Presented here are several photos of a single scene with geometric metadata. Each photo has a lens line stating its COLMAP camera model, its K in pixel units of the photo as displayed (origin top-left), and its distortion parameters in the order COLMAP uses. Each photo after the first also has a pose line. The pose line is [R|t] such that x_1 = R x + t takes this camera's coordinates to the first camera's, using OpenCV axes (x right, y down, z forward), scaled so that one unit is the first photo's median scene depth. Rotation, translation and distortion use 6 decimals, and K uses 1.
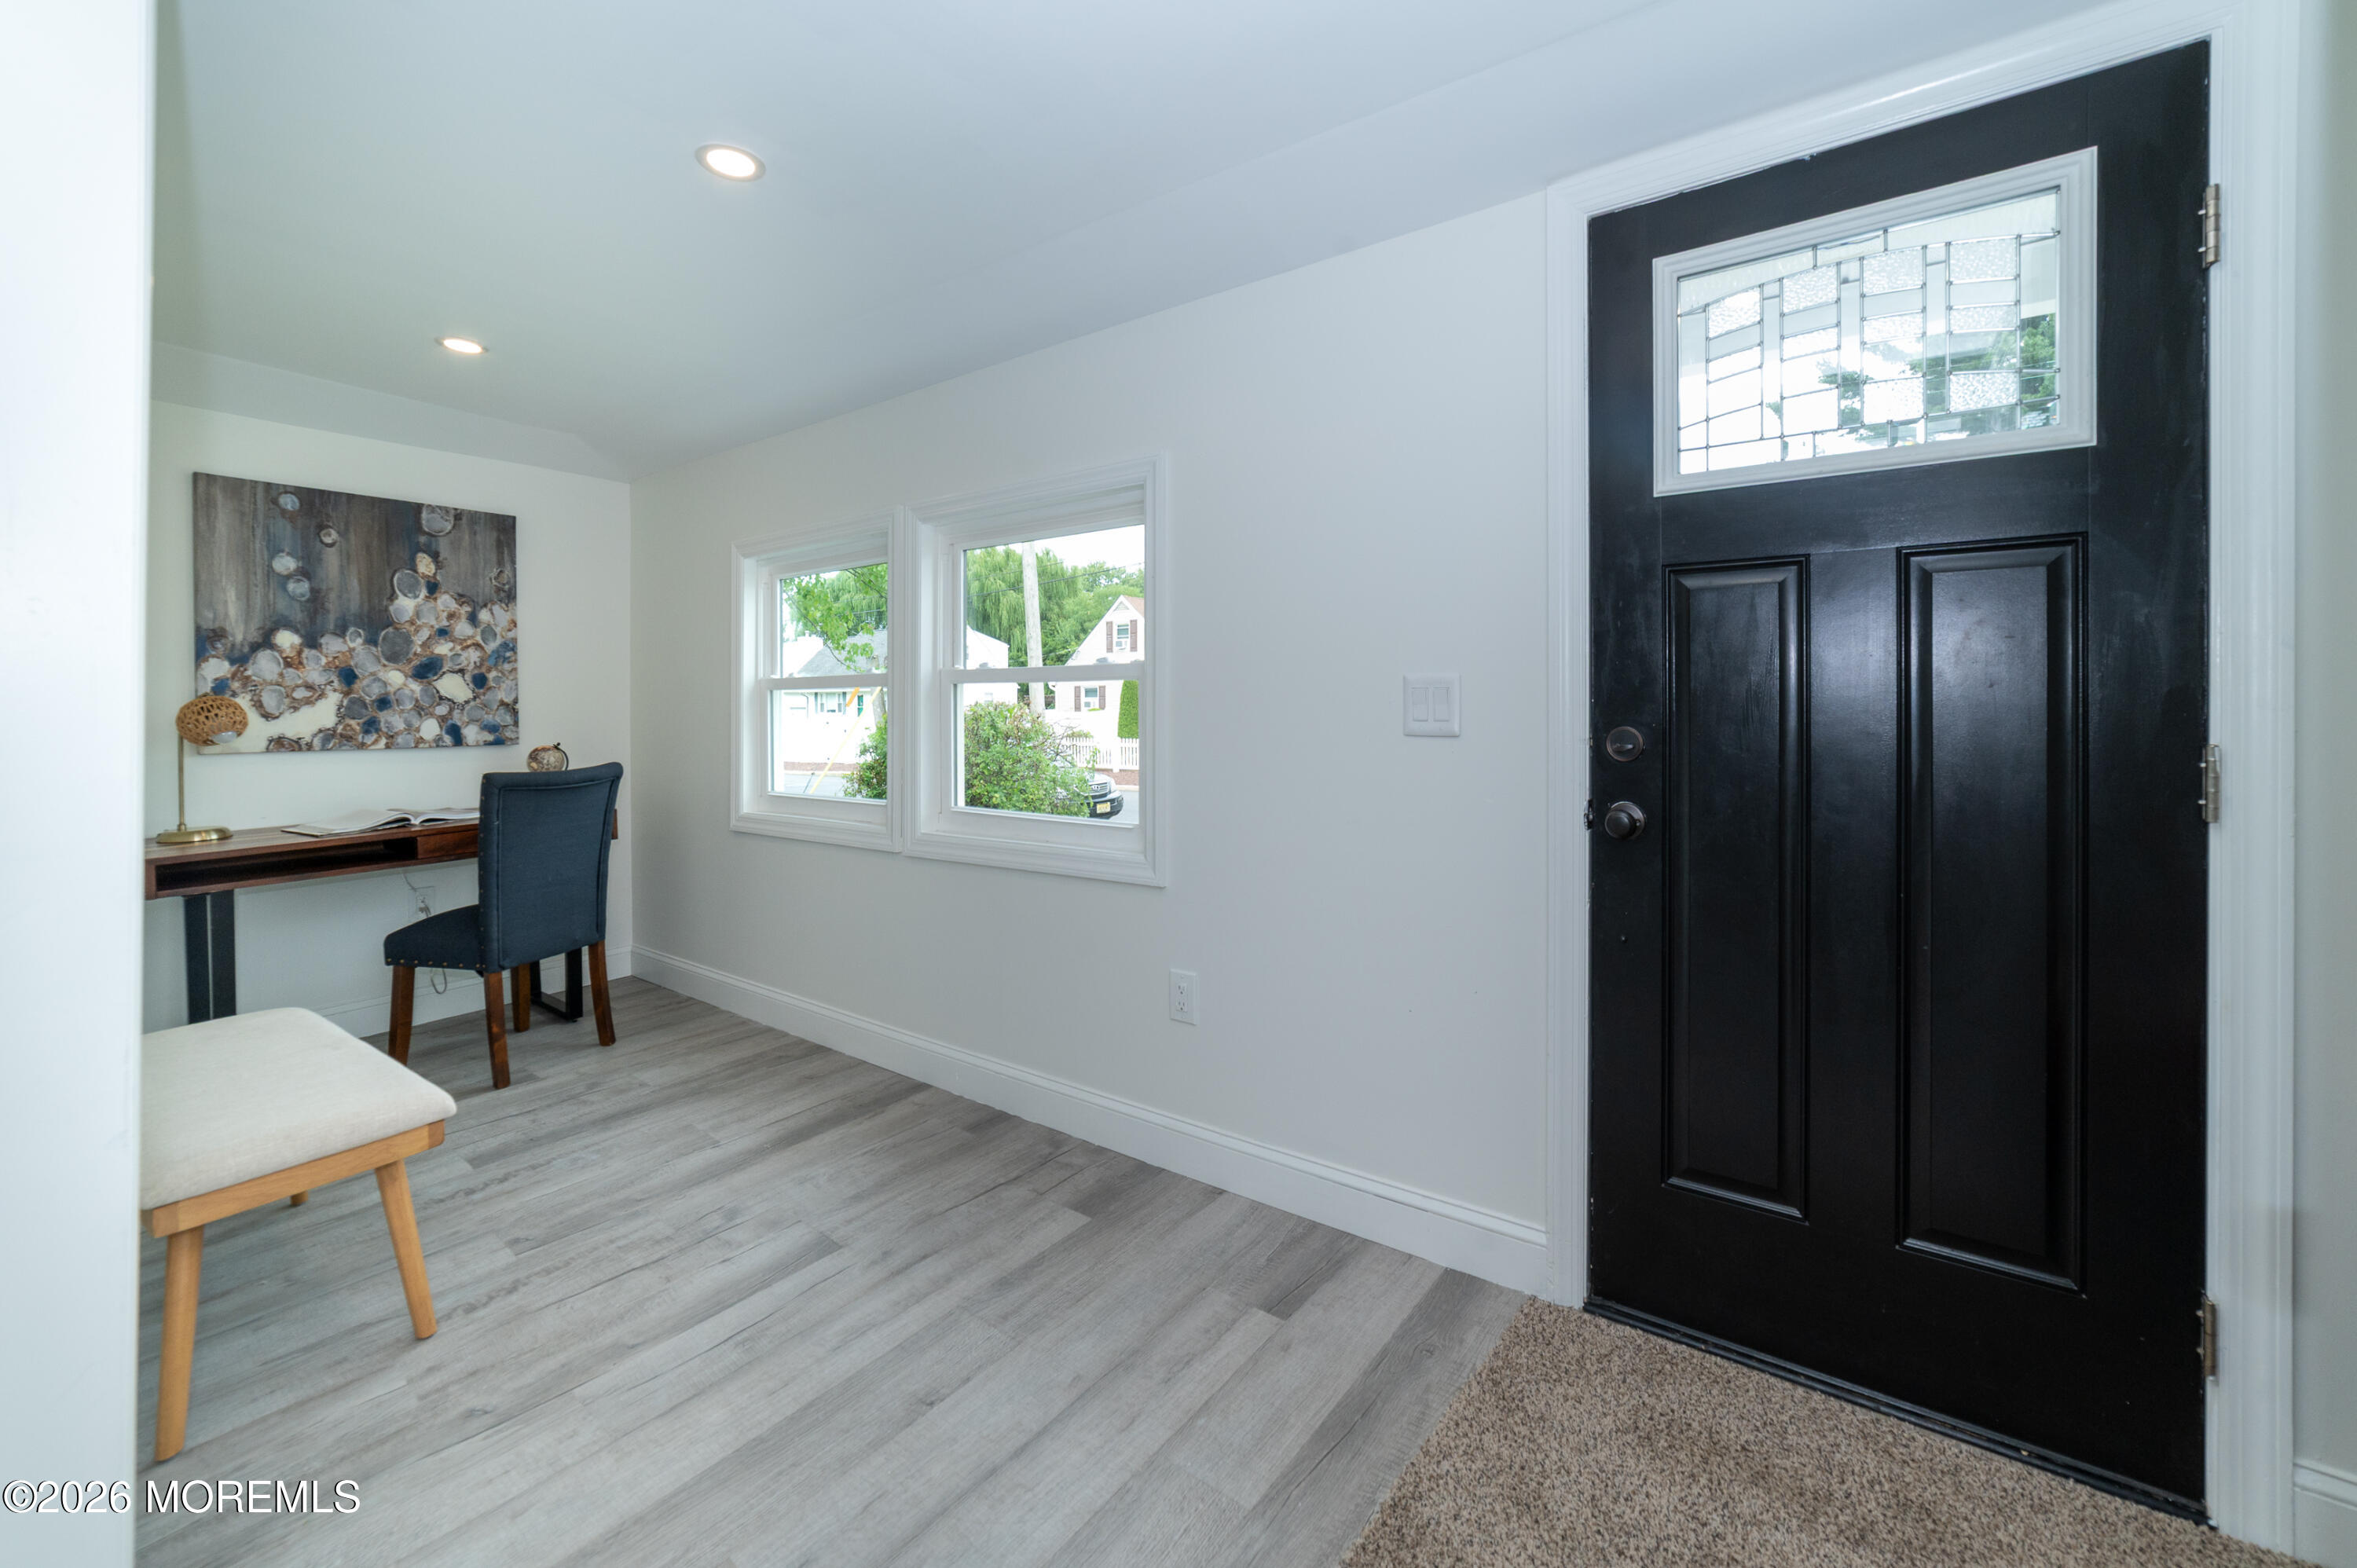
lens RADIAL K [[932.4, 0, 1231.2], [0, 932.4, 715.7], [0, 0, 1]] dist [-0.028652, 0.012386]
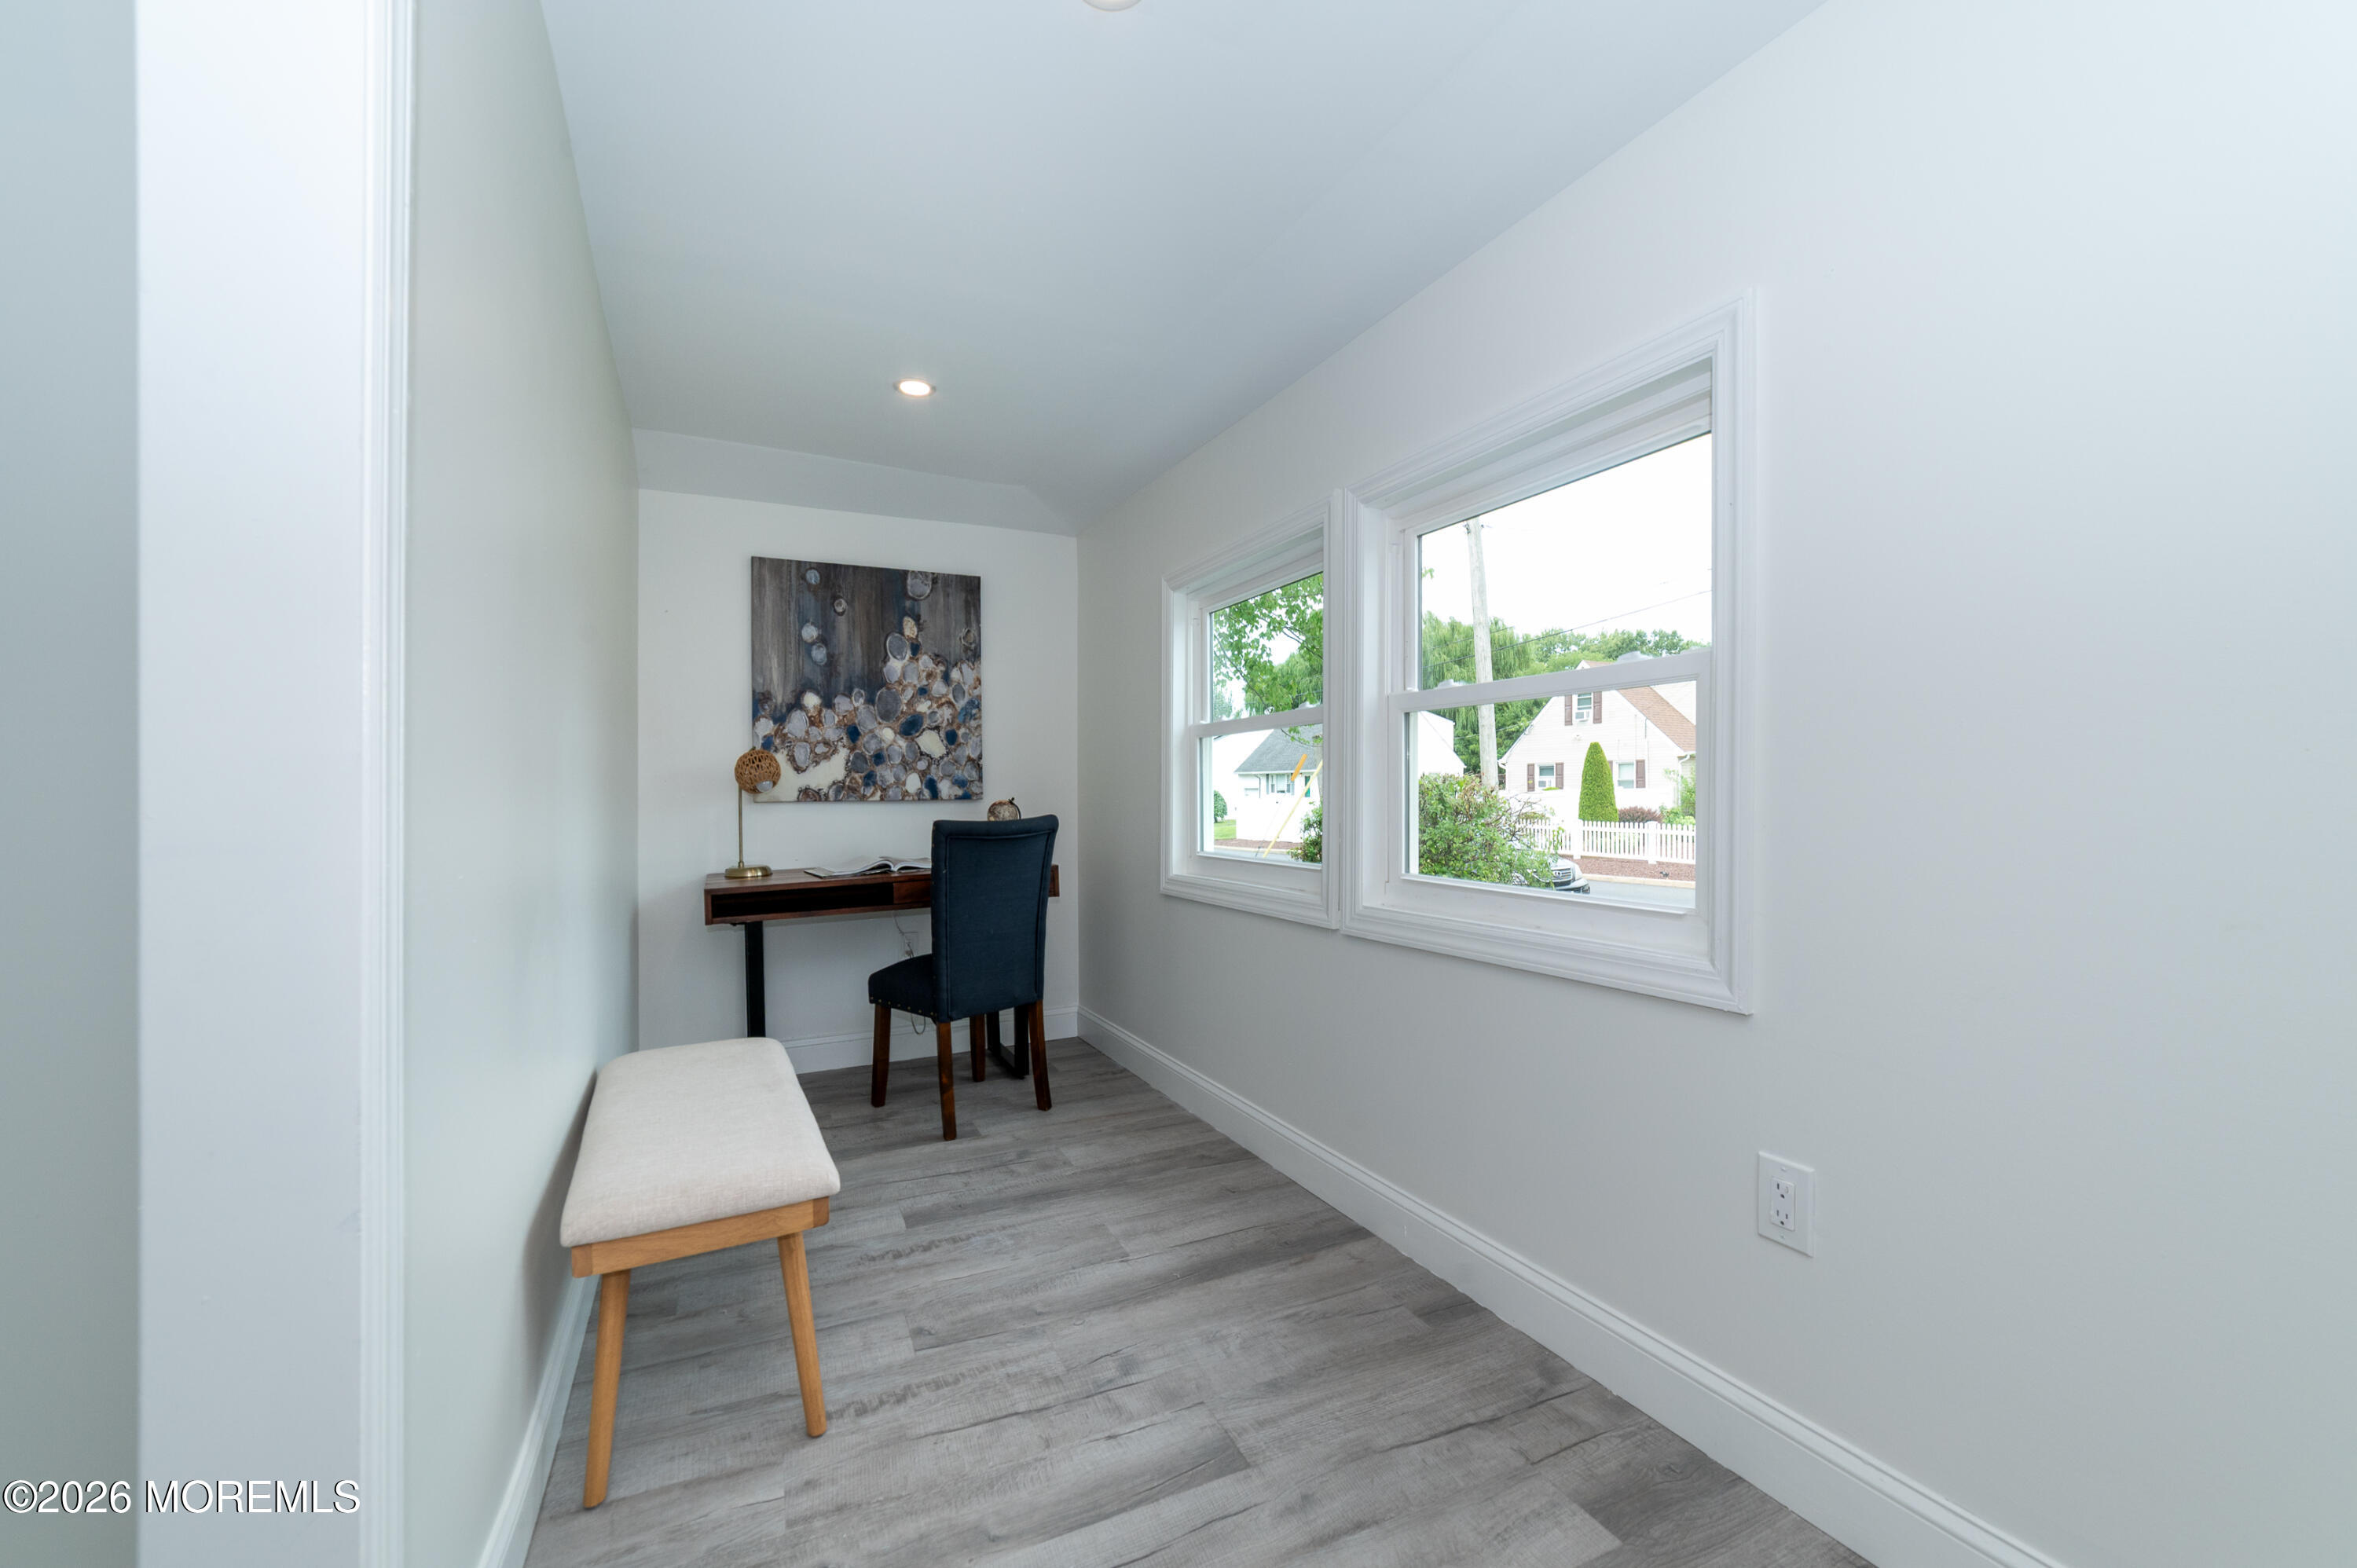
lens RADIAL K [[962.8, 0, 1183.7], [0, 962.8, 792.9], [0, 0, 1]] dist [-0.019052, 0.000095]
pose [[0.873627, 0.001960, -0.486593, -0.068161], [-0.004435, 0.999982, -0.003934, 0.032840], [0.486577, 0.005595, 0.873620, 0.208021]]
